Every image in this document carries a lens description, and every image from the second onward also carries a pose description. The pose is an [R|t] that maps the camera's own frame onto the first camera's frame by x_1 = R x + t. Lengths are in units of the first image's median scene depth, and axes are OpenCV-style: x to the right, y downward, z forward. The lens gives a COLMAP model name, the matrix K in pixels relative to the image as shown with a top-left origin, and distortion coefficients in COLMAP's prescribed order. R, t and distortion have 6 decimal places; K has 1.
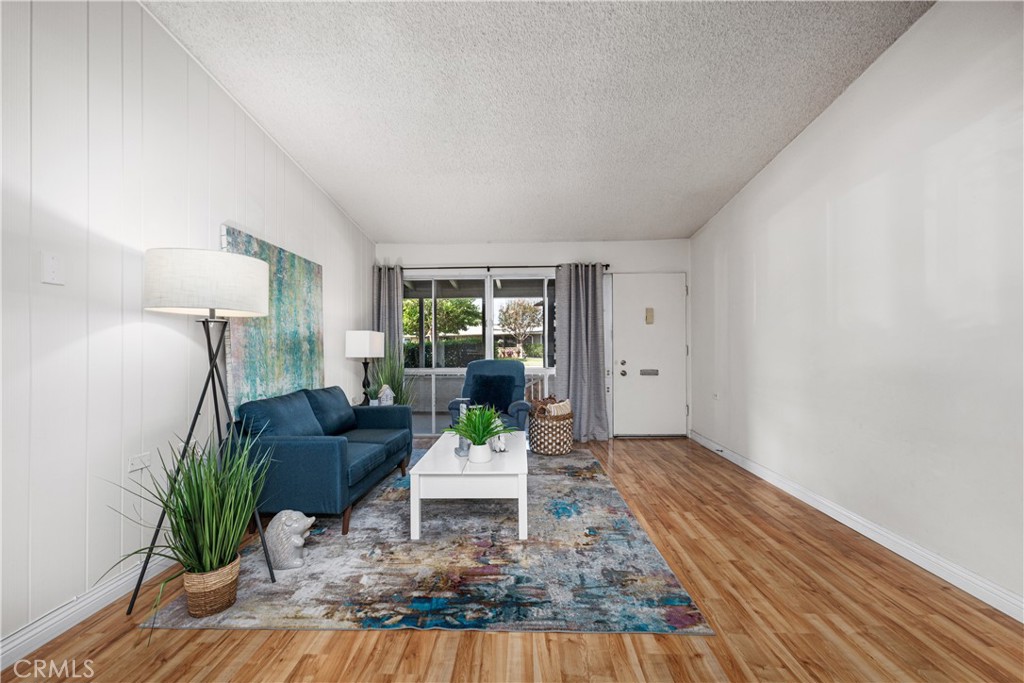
lens RADIAL K [[412.8, 0, 511.8], [0, 412.8, 343.5], [0, 0, 1]] dist [-0.001574, 0.000276]
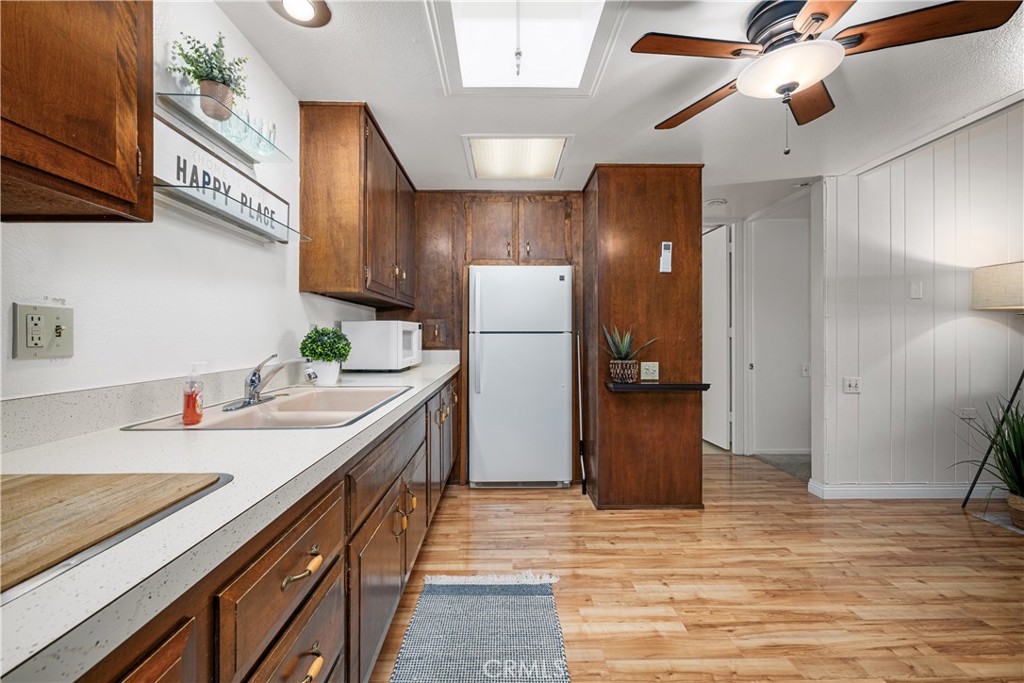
lens RADIAL K [[412.8, 0, 505.8], [0, 412.8, 337.6], [0, 0, 1]] dist [-0.001574, 0.000276]
pose [[0.041885, 0.007144, -0.999097, 0.369604], [0.009600, 0.999925, 0.007552, -0.004766], [0.999076, -0.009908, 0.041814, -0.529766]]
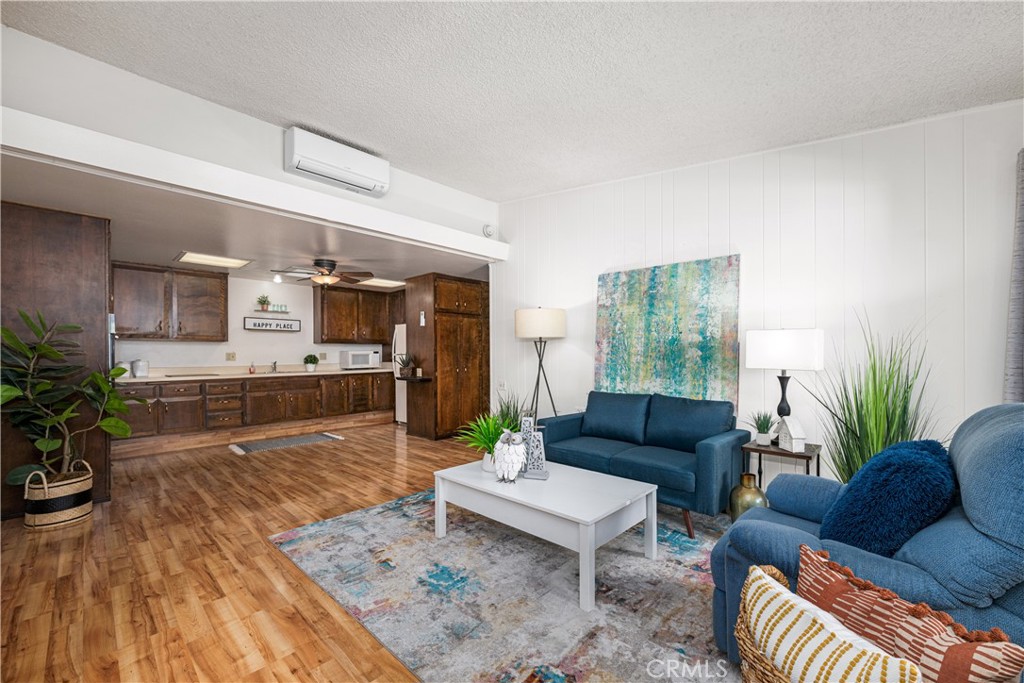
lens RADIAL K [[412.8, 0, 516.9], [0, 412.8, 353.7], [0, 0, 1]] dist [-0.001574, 0.000276]
pose [[-0.665790, 0.009339, -0.746081, 0.654545], [0.017129, 0.999849, -0.002771, 0.006028], [0.745943, -0.014625, -0.665850, 1.773787]]
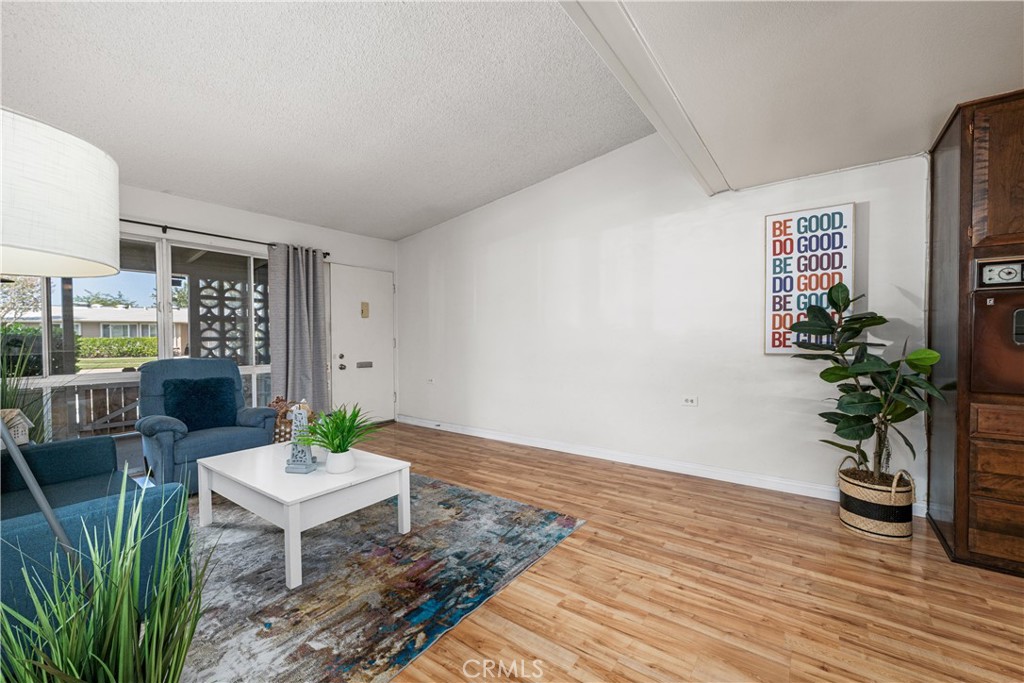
lens RADIAL K [[412.8, 0, 514.0], [0, 412.8, 348.1], [0, 0, 1]] dist [-0.001574, 0.000276]
pose [[0.568010, -0.018244, 0.822819, -0.599664], [-0.002734, 0.999707, 0.024053, 0.004835], [-0.823017, -0.015912, 0.567794, 0.216727]]
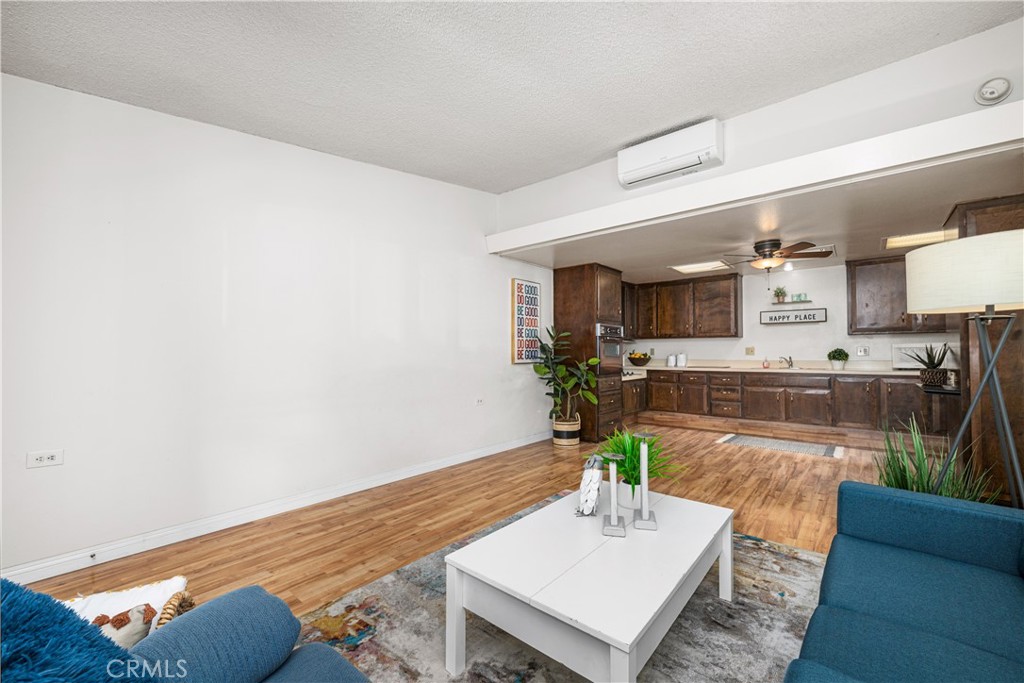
lens RADIAL K [[412.8, 0, 511.1], [0, 412.8, 343.4], [0, 0, 1]] dist [-0.001574, 0.000276]
pose [[-0.780079, 0.021494, 0.625312, -0.393695], [0.002676, 0.999515, -0.031018, 0.015059], [-0.625675, -0.022523, -0.779758, 1.788561]]
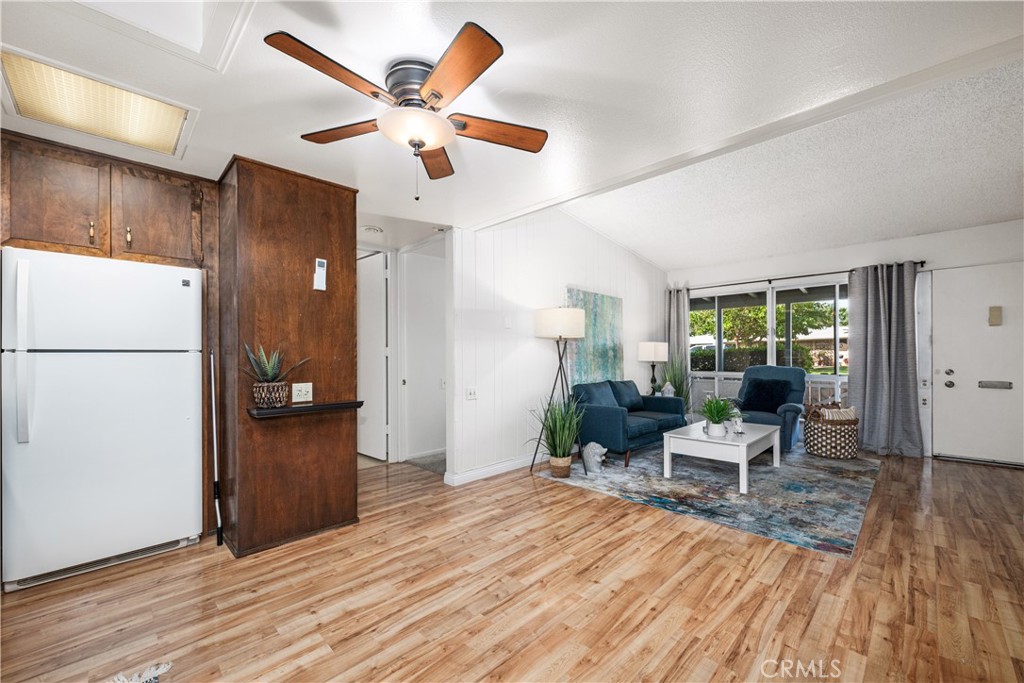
lens RADIAL K [[412.8, 0, 514.2], [0, 412.8, 355.0], [0, 0, 1]] dist [-0.001574, 0.000276]
pose [[0.730370, 0.003149, -0.683045, 0.386397], [0.005244, 0.999934, 0.010218, -0.005885], [0.683032, -0.011045, 0.730305, -0.497648]]
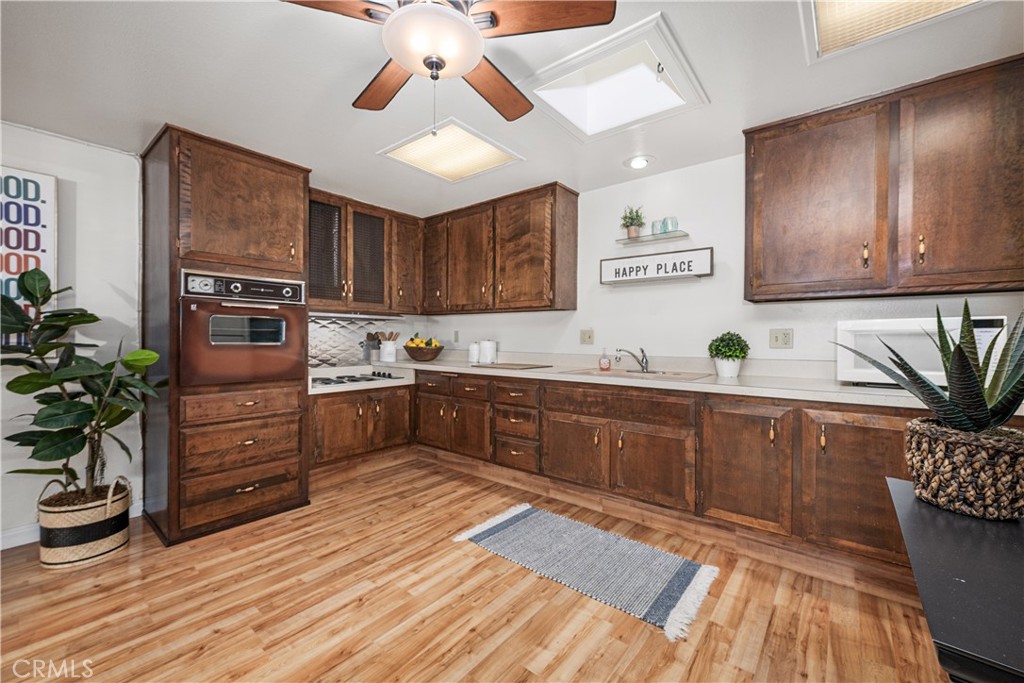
lens RADIAL K [[412.8, 0, 517.2], [0, 412.8, 338.5], [0, 0, 1]] dist [-0.001574, 0.000276]
pose [[-0.800435, -0.000425, 0.599419, -0.556664], [-0.006098, 0.999954, -0.007434, 0.004721], [-0.599388, -0.009606, -0.800401, 0.217299]]
